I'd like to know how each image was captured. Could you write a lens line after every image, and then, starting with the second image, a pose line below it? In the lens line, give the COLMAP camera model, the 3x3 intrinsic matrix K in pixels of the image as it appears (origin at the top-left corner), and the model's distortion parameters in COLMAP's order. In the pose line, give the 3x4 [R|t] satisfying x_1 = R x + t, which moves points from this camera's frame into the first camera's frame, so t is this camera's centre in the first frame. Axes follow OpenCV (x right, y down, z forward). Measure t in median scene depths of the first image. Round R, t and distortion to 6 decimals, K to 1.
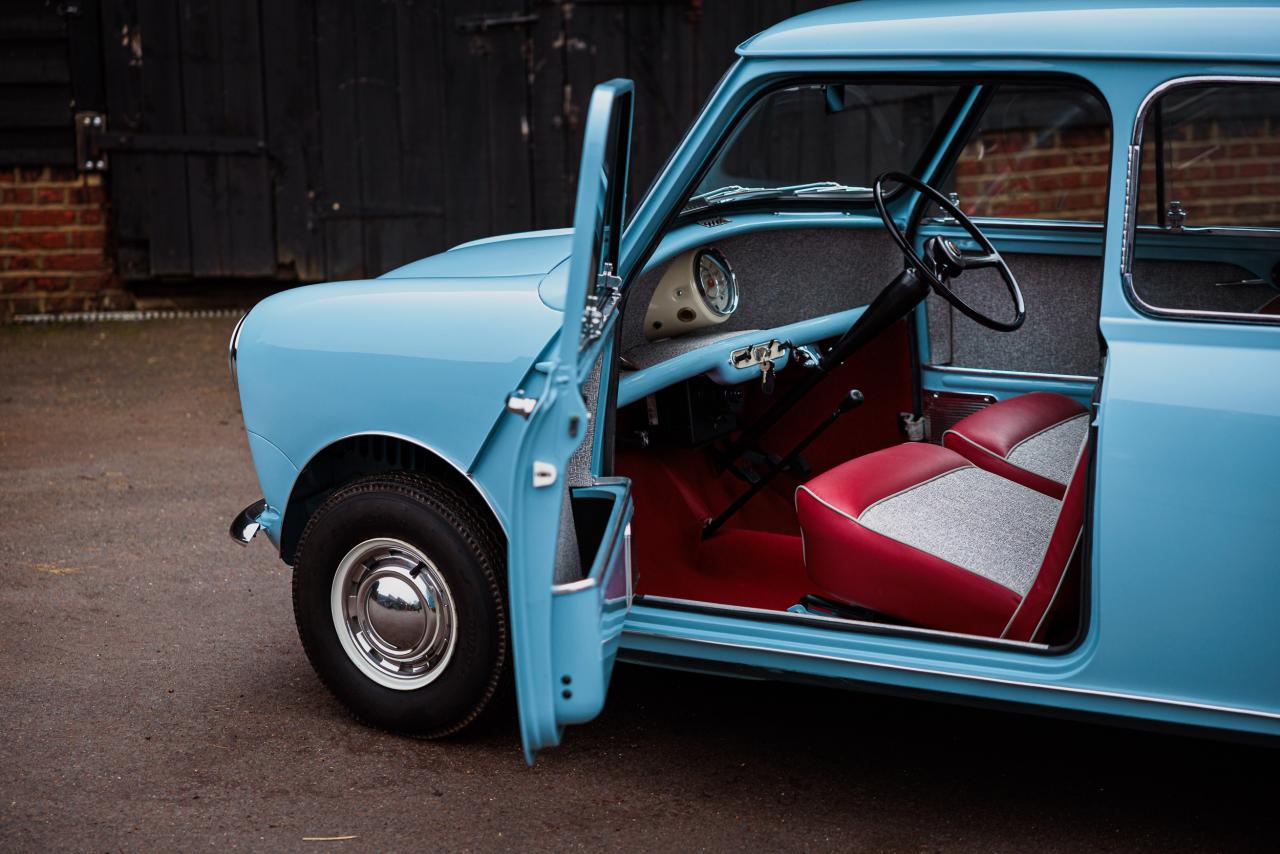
lens RADIAL K [[2551.9, 0, 644.7], [0, 2551.9, 434.6], [0, 0, 1]] dist [0.026258, 0.000000]
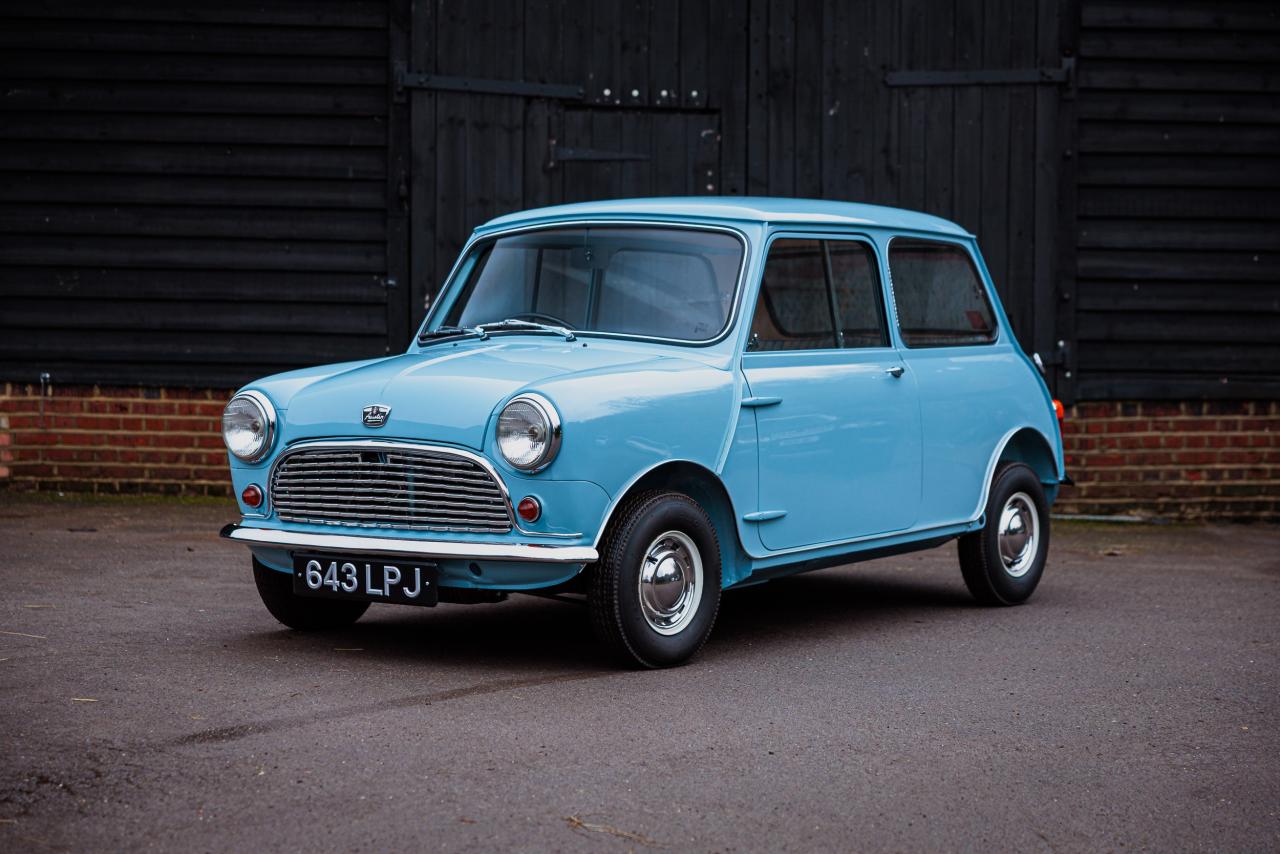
lens RADIAL K [[2551.9, 0, 646.9], [0, 2551.9, 423.7], [0, 0, 1]] dist [0.026258, 0.000000]
pose [[0.976884, 0.029920, -0.211664, 0.406832], [-0.067869, 0.982338, -0.174371, 0.277574], [0.202709, 0.184705, 0.961662, -0.582069]]
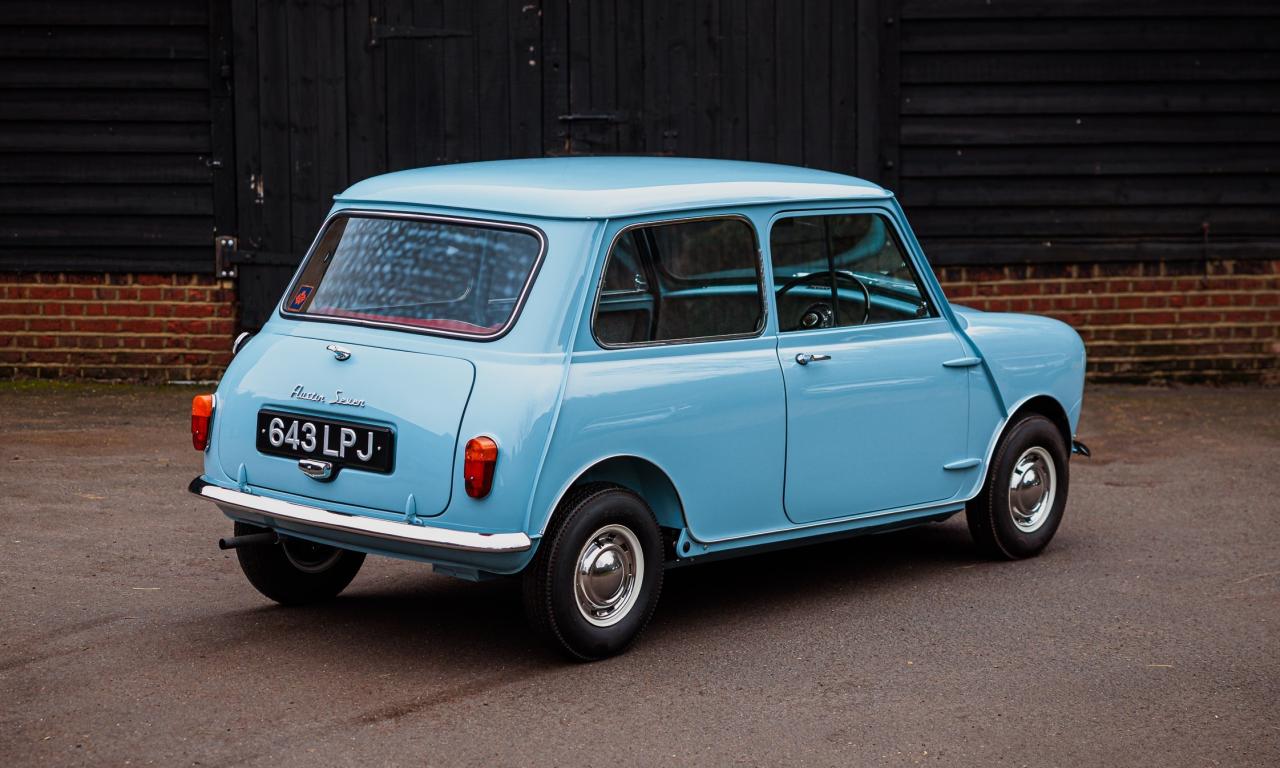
lens RADIAL K [[2927.2, 0, 638.5], [0, 2927.2, 391.8], [0, 0, 1]] dist [0.037273, 0.000000]
pose [[0.980285, 0.028072, -0.195583, 0.618568], [-0.047045, 0.994550, -0.093048, 0.187524], [0.191904, 0.100415, 0.976263, -0.987873]]
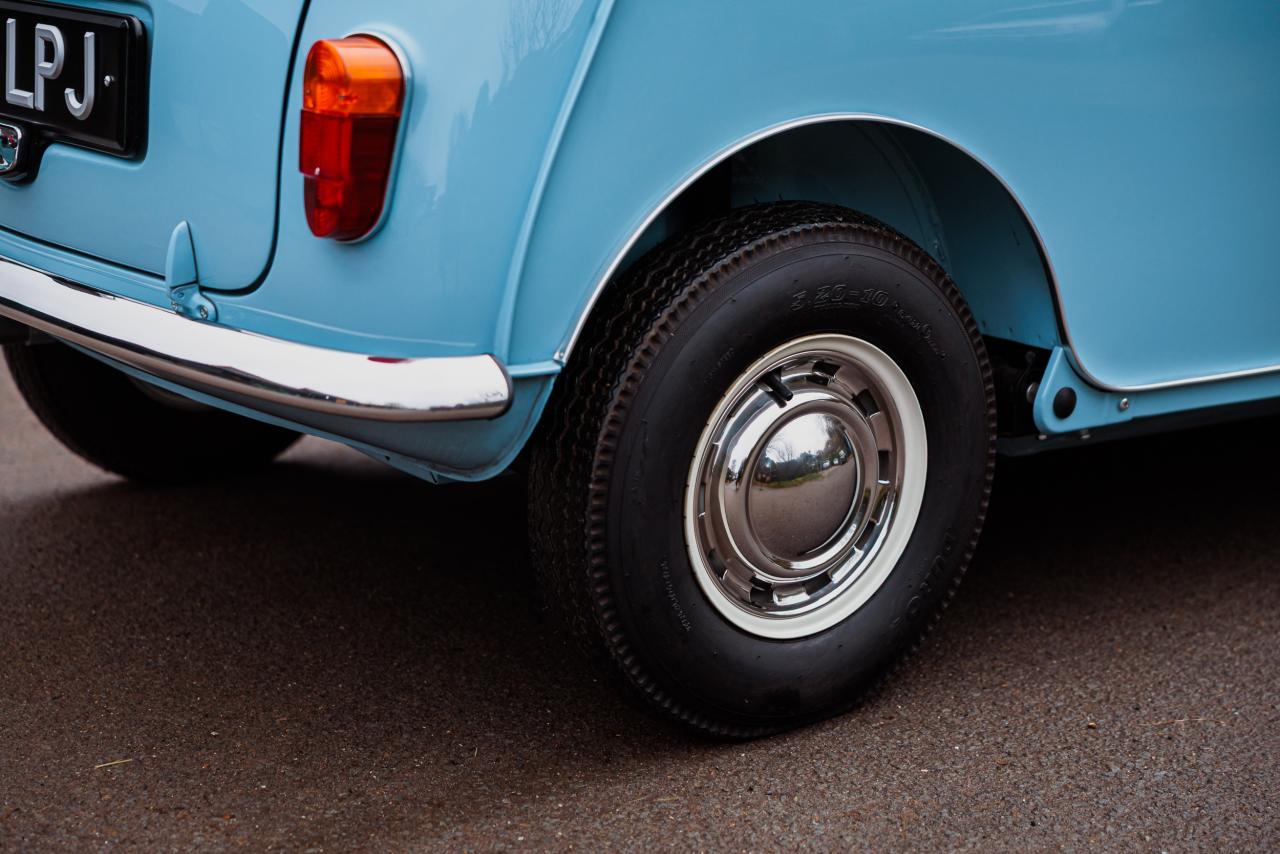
lens RADIAL K [[2551.9, 0, 638.6], [0, 2551.9, 435.2], [0, 0, 1]] dist [0.026258, 0.000000]
pose [[0.917911, 0.090060, -0.386430, 0.422070], [-0.085567, 0.995915, 0.028852, 0.111973], [0.387450, 0.006582, 0.921867, 0.266893]]
